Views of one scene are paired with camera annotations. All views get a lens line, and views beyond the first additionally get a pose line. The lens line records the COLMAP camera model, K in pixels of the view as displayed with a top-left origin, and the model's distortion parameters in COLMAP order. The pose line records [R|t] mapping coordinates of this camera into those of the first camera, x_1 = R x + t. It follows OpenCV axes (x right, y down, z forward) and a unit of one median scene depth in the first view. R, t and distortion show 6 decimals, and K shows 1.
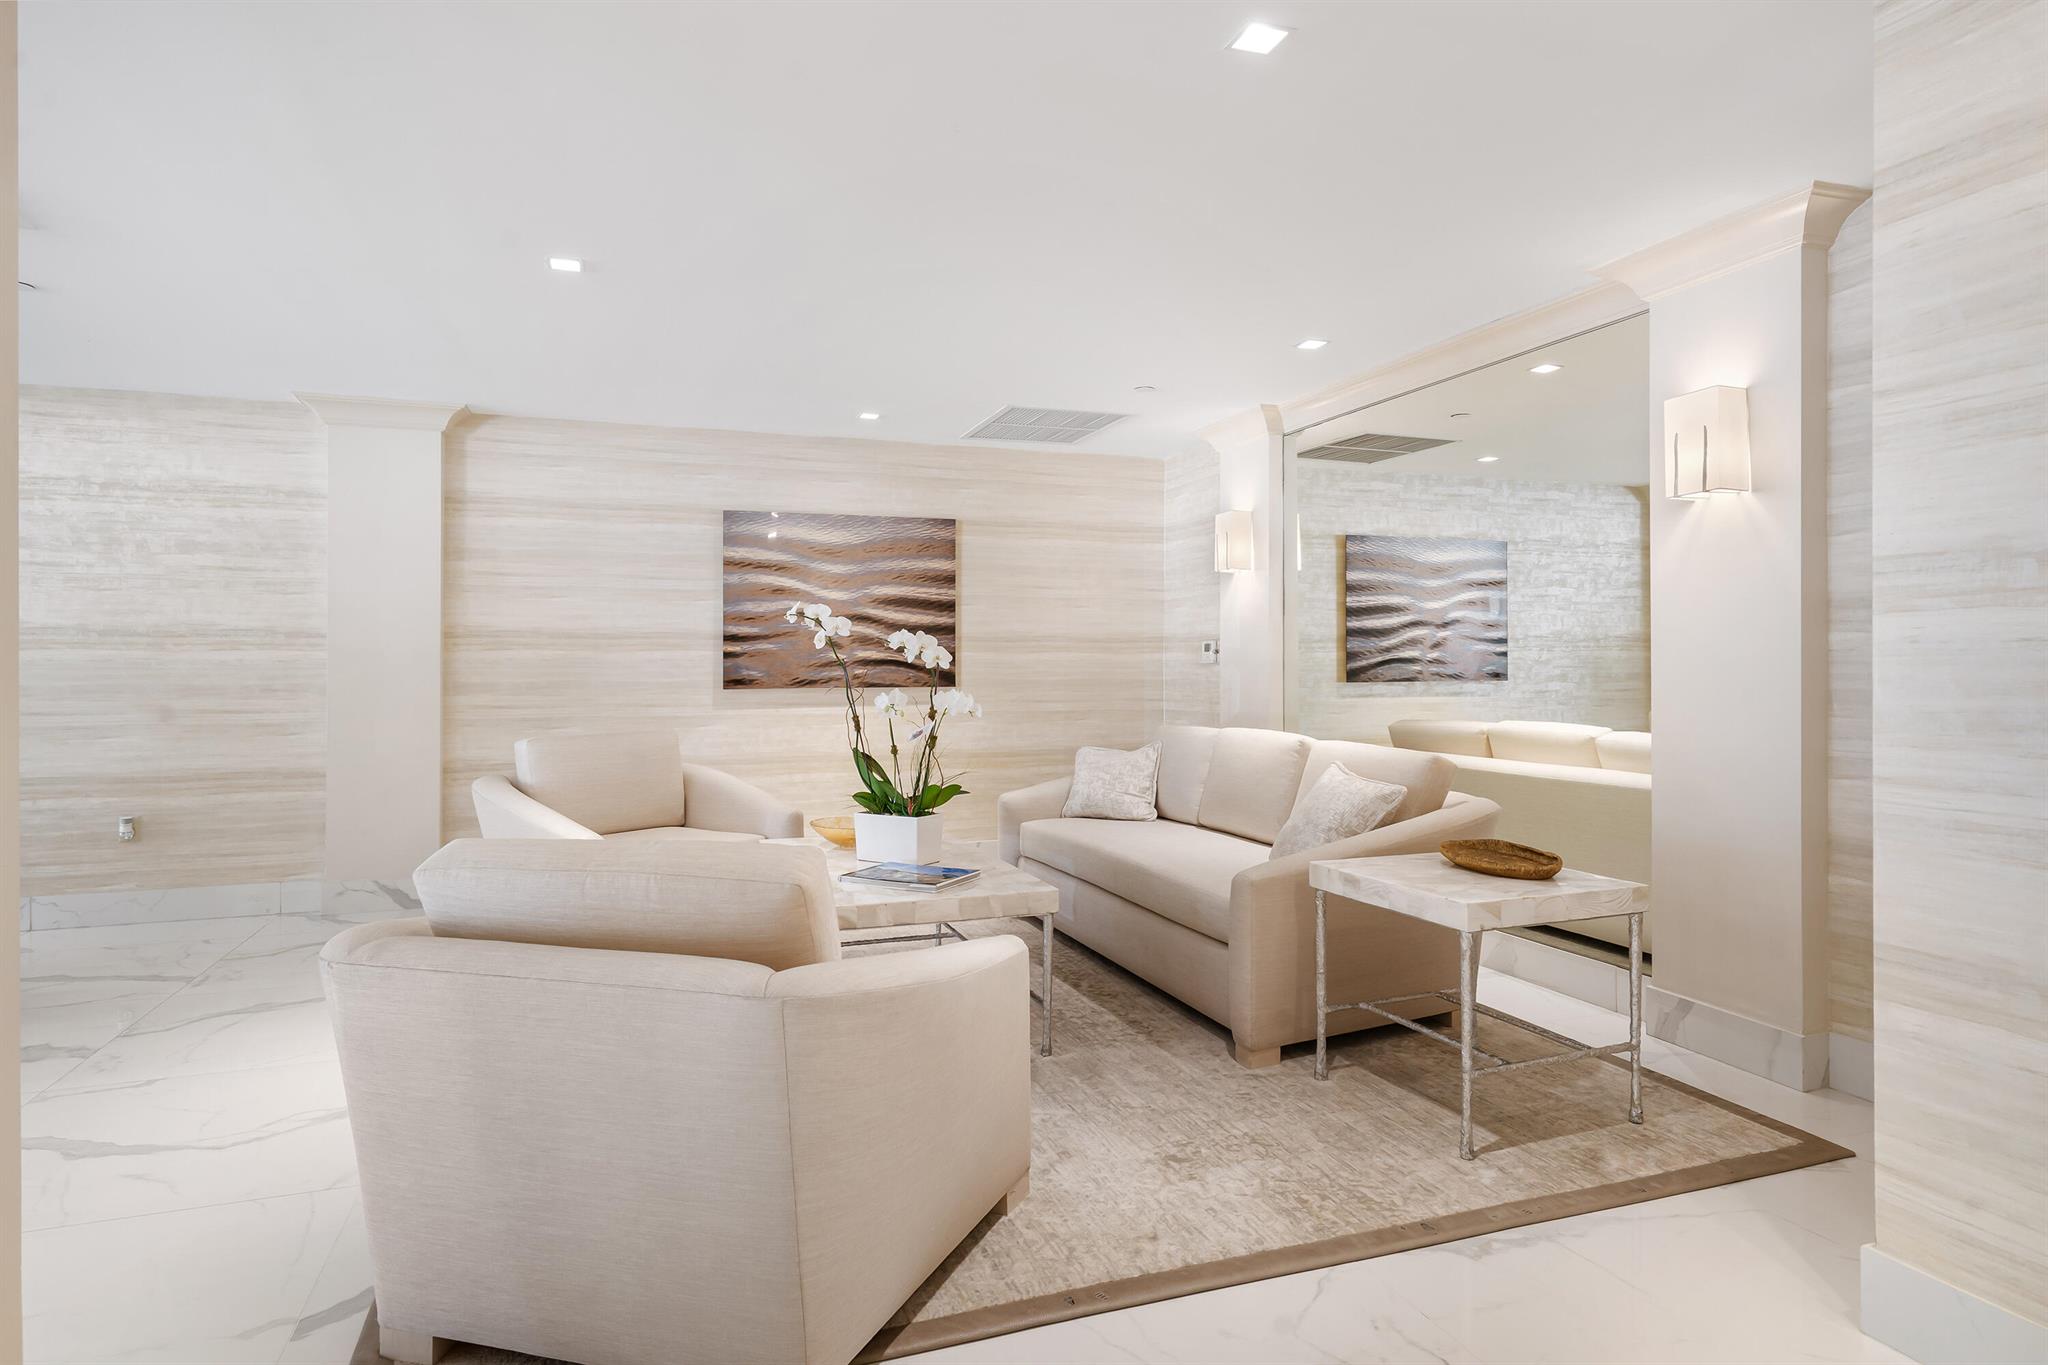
lens RADIAL K [[1128.4, 0, 1023.0], [0, 1128.4, 671.3], [0, 0, 1]] dist [-0.003654, -0.000354]
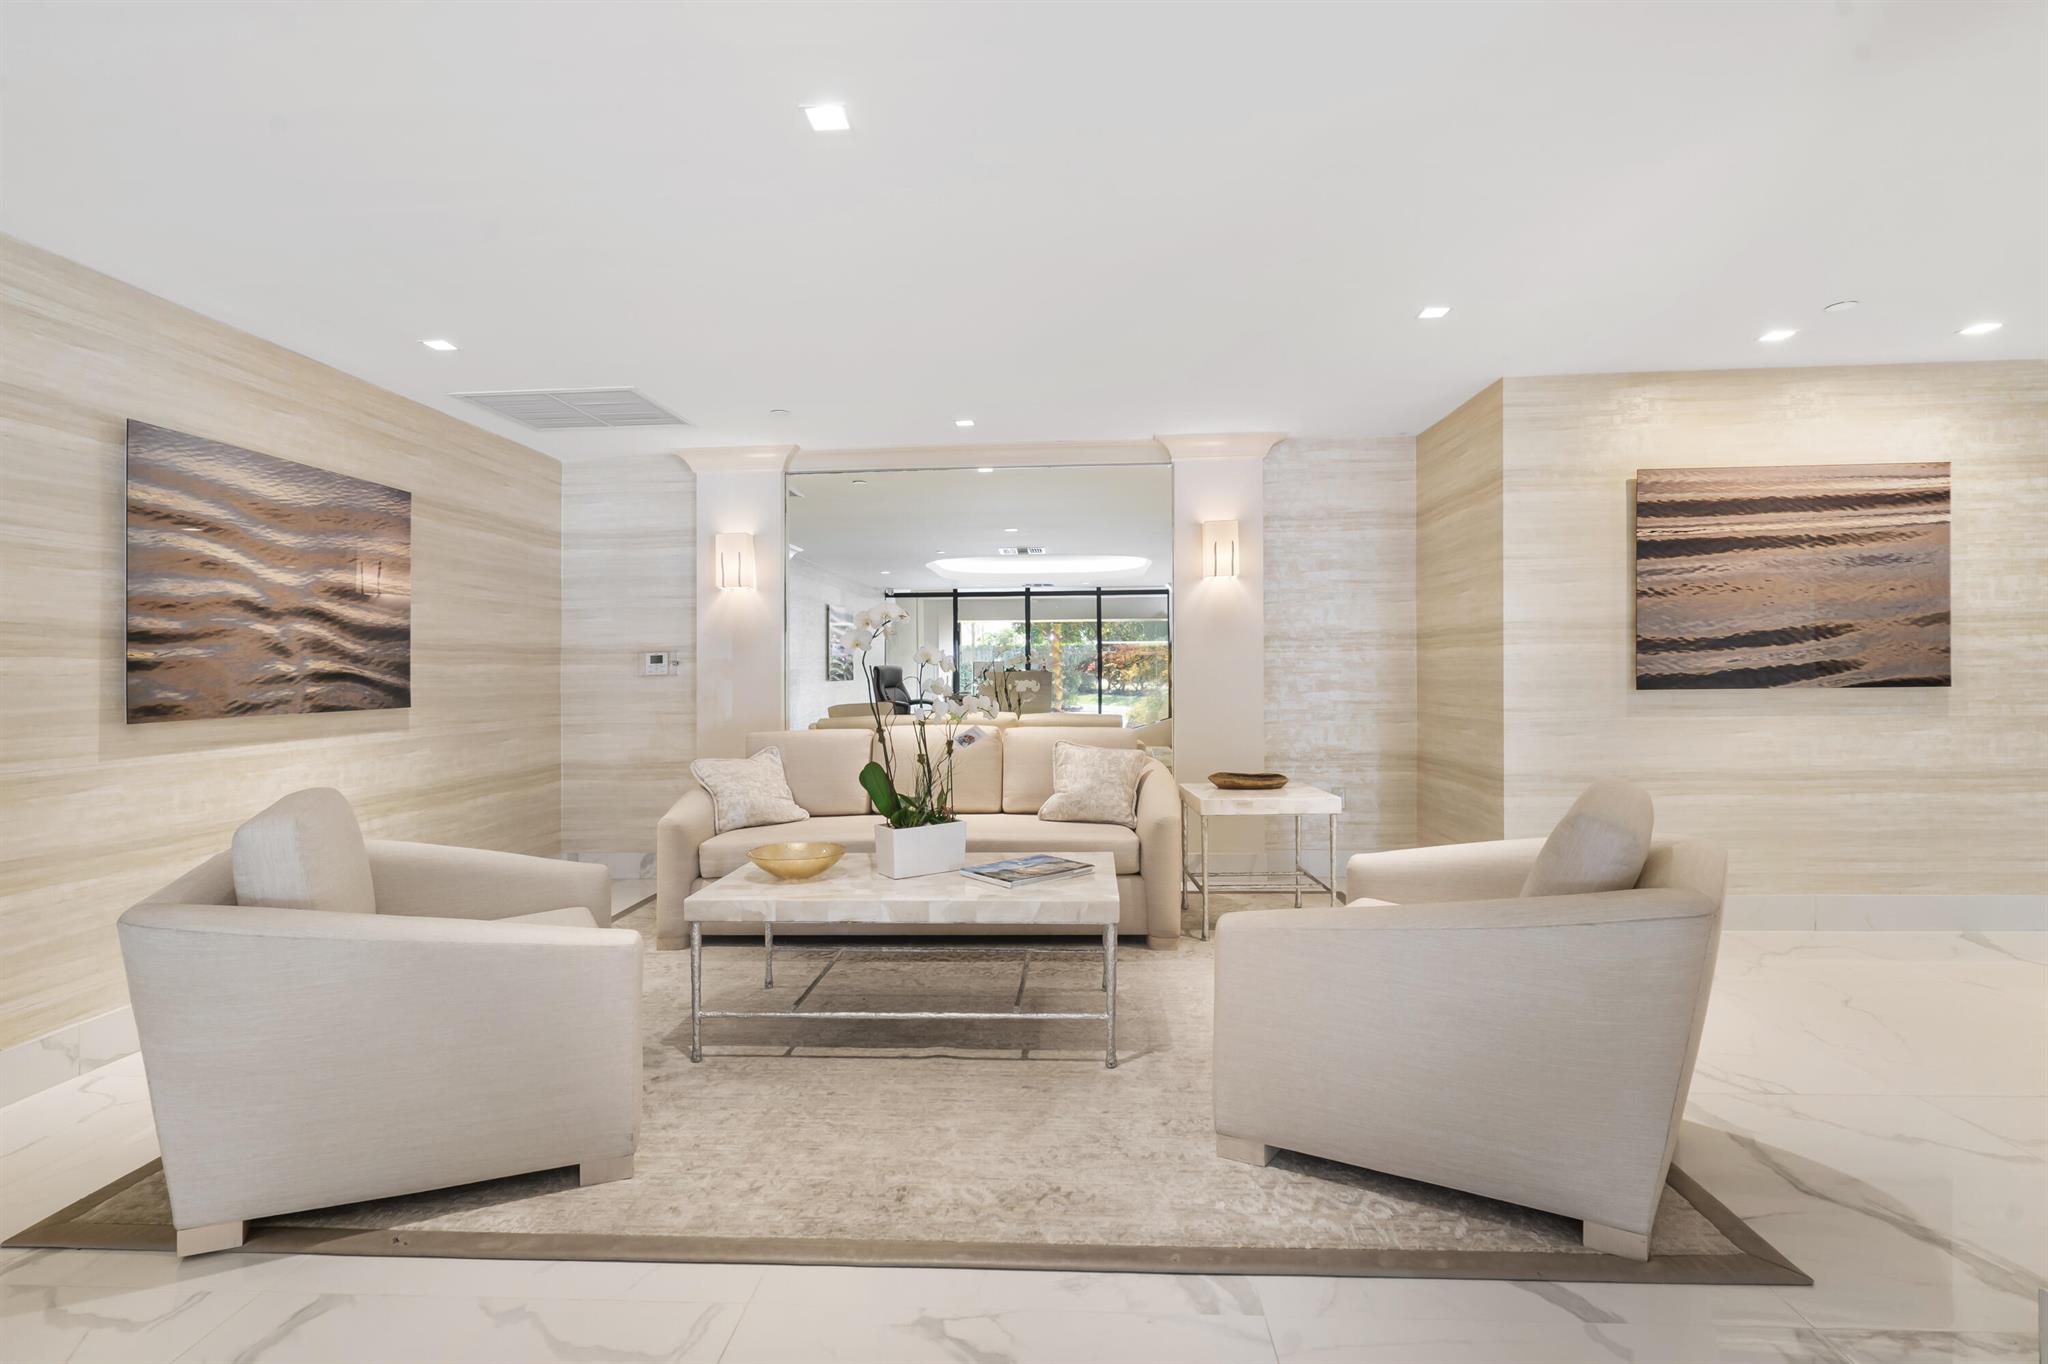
lens RADIAL K [[964.1, 0, 1028.0], [0, 964.1, 677.0], [0, 0, 1]] dist [0.001985, 0.000248]
pose [[0.394936, -0.009755, 0.918657, -0.537544], [0.018849, 0.999819, 0.002514, -0.000912], [-0.918515, 0.016323, 0.395048, 0.368696]]
